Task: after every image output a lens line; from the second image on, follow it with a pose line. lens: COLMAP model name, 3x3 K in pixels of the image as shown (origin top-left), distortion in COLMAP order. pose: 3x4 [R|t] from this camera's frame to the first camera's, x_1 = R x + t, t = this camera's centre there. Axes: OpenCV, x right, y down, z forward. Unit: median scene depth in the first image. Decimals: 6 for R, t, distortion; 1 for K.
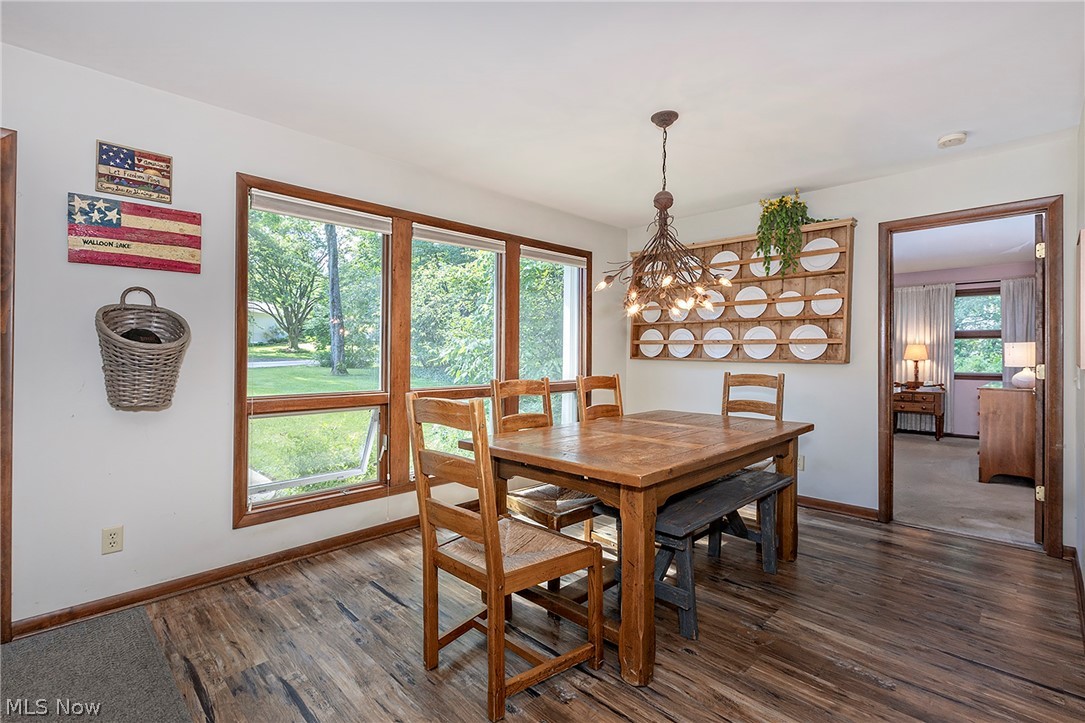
lens RADIAL K [[457.5, 0, 538.4], [0, 457.5, 355.9], [0, 0, 1]] dist [-0.022278, -0.000052]
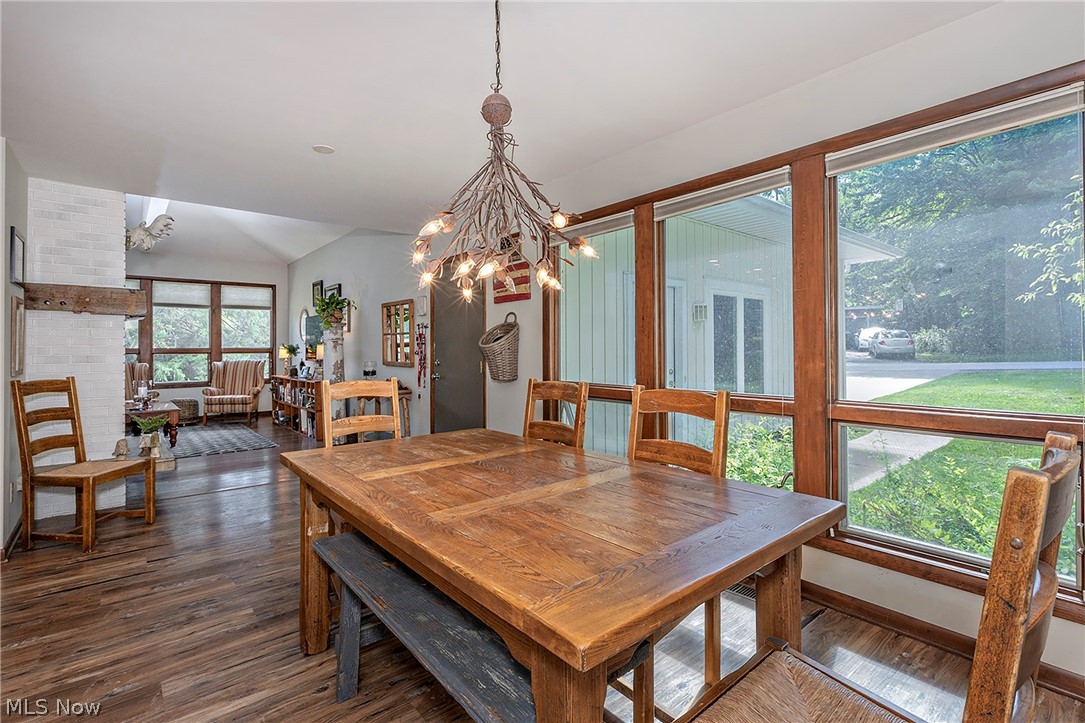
lens RADIAL K [[496.7, 0, 542.6], [0, 496.7, 346.3], [0, 0, 1]] dist [-0.000577, -0.000391]
pose [[-0.047747, 0.000195, -0.998859, 0.949691], [0.008275, 0.999966, -0.000200, -0.015346], [0.998825, -0.008275, -0.047747, 1.090892]]
